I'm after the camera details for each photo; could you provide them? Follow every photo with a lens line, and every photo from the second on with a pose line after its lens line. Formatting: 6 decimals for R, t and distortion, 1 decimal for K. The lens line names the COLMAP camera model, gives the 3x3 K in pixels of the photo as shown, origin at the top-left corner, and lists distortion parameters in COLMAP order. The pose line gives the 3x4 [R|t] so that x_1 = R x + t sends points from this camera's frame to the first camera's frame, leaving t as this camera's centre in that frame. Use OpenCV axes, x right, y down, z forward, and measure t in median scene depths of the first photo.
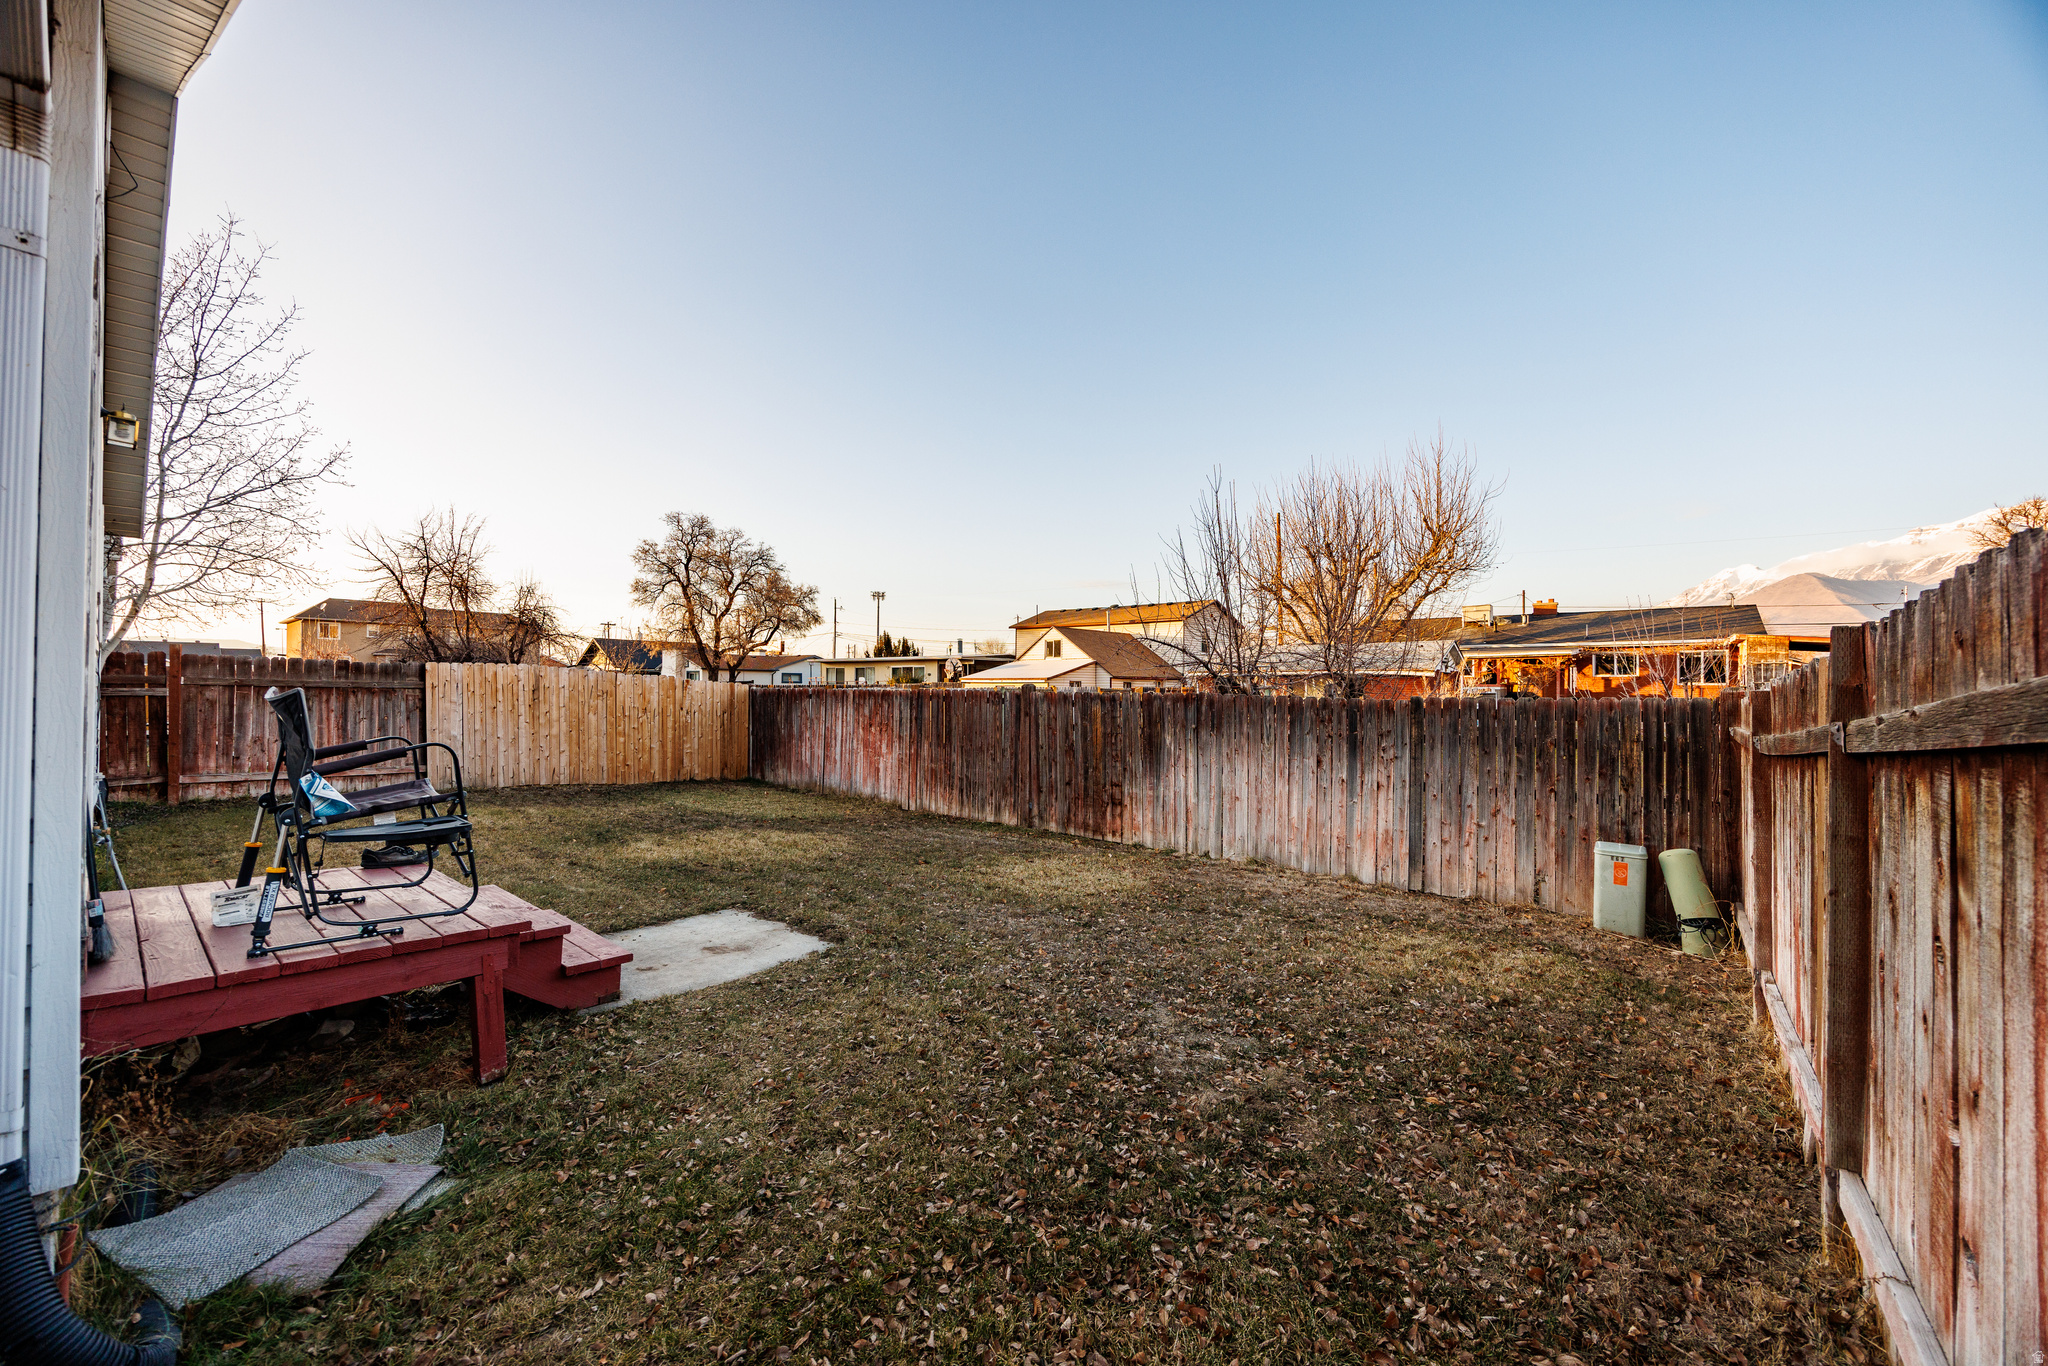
lens RADIAL K [[785.1, 0, 1027.2], [0, 785.1, 683.3], [0, 0, 1]] dist [-0.001042, -0.000054]
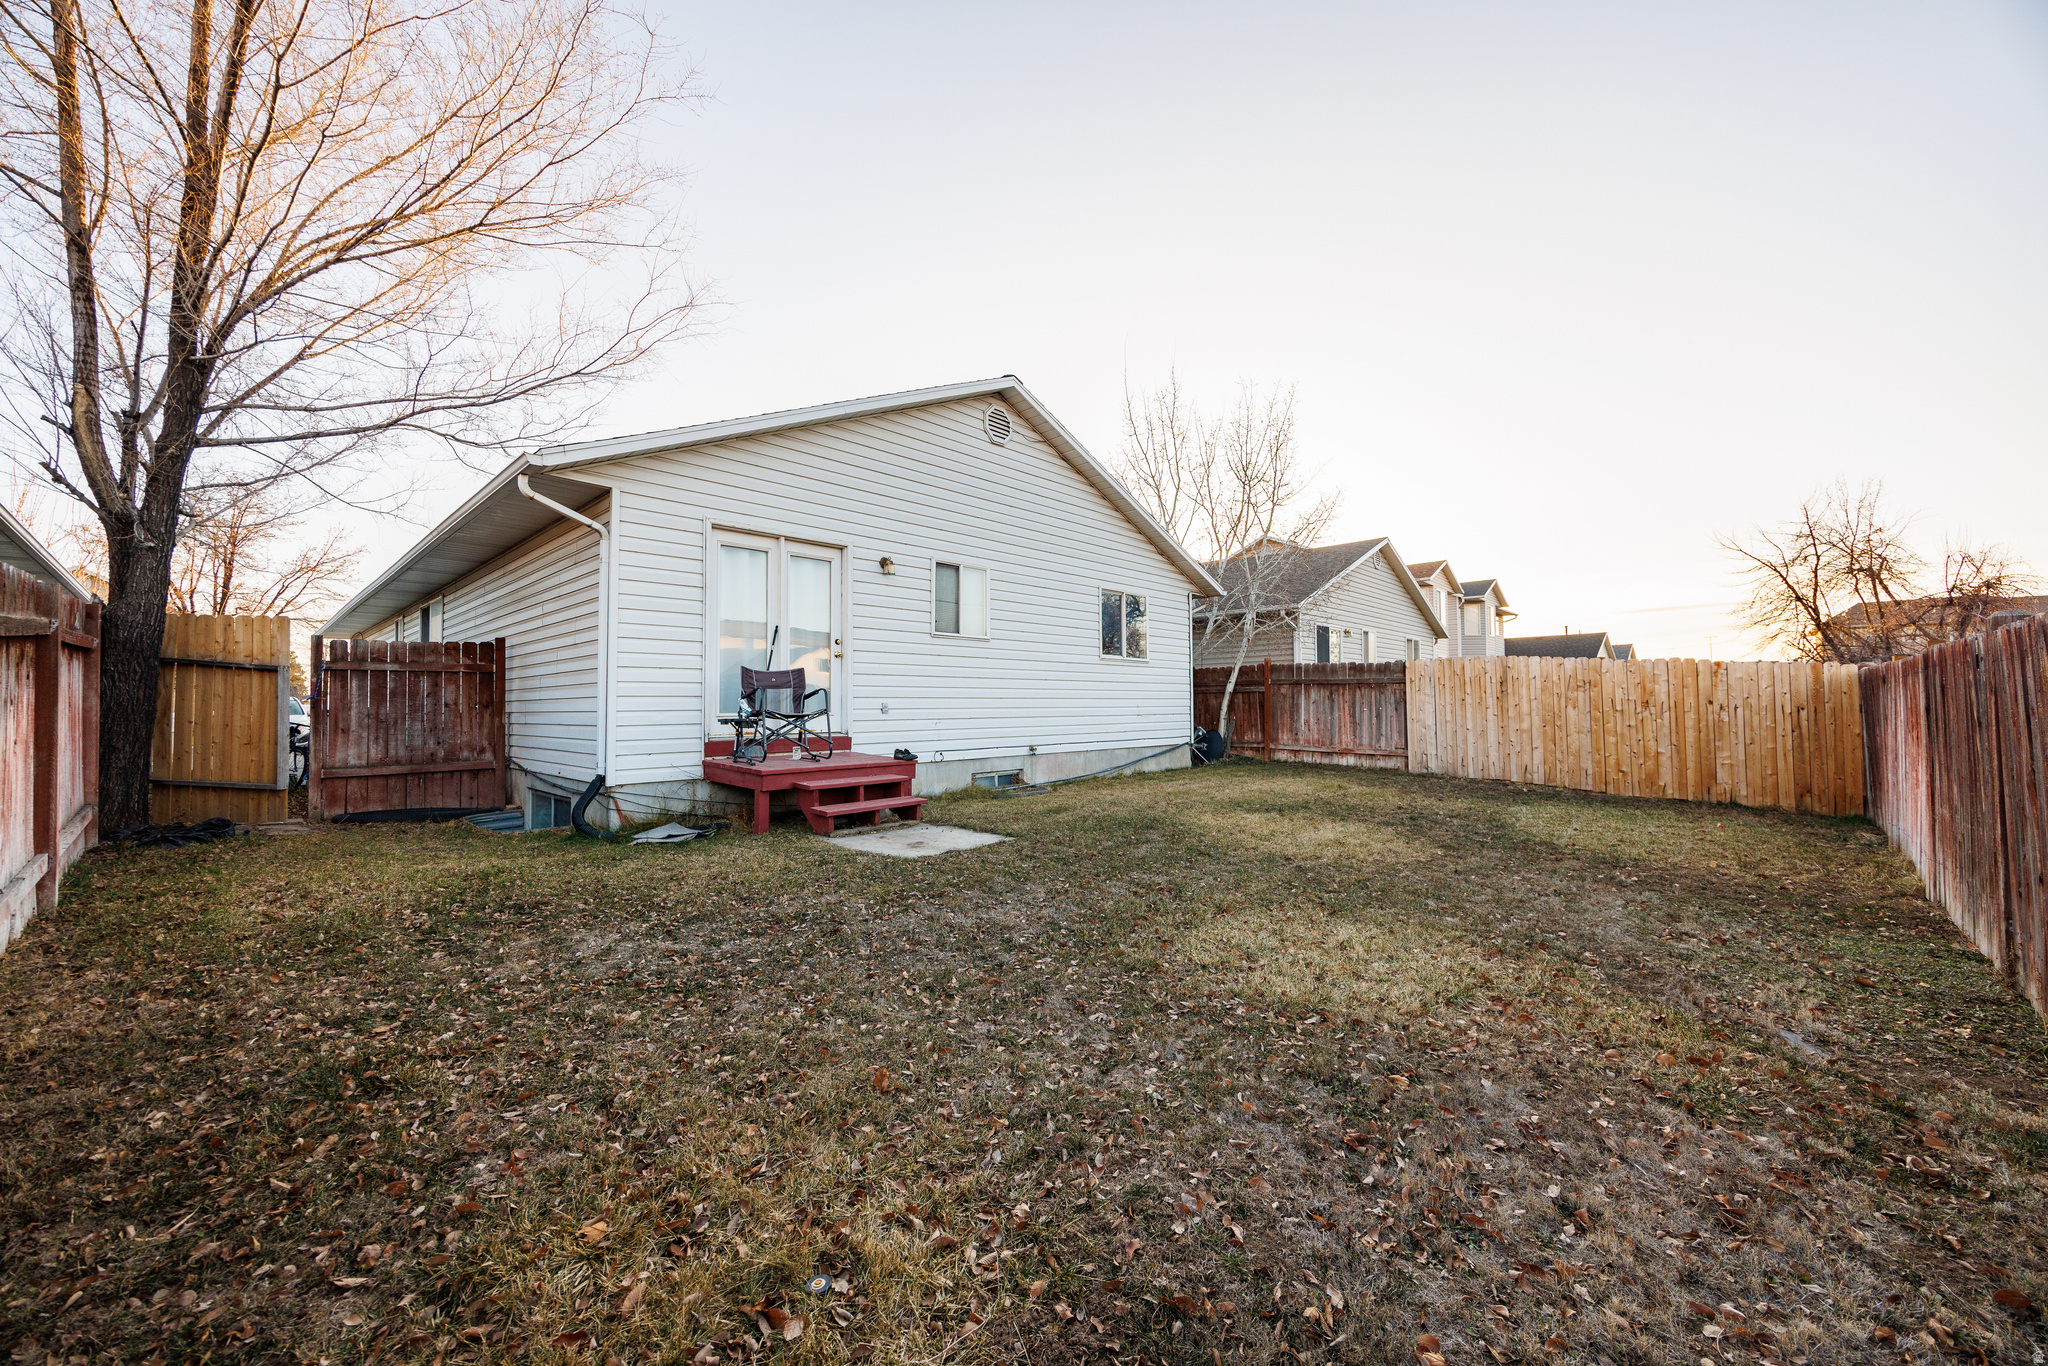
lens RADIAL K [[785.1, 0, 1025.0], [0, 785.1, 685.7], [0, 0, 1]] dist [-0.001042, -0.000054]
pose [[-0.068448, -0.032965, -0.997110, 0.368928], [0.009459, 0.999388, -0.033689, 0.039971], [0.997610, -0.011738, -0.068095, 0.473367]]
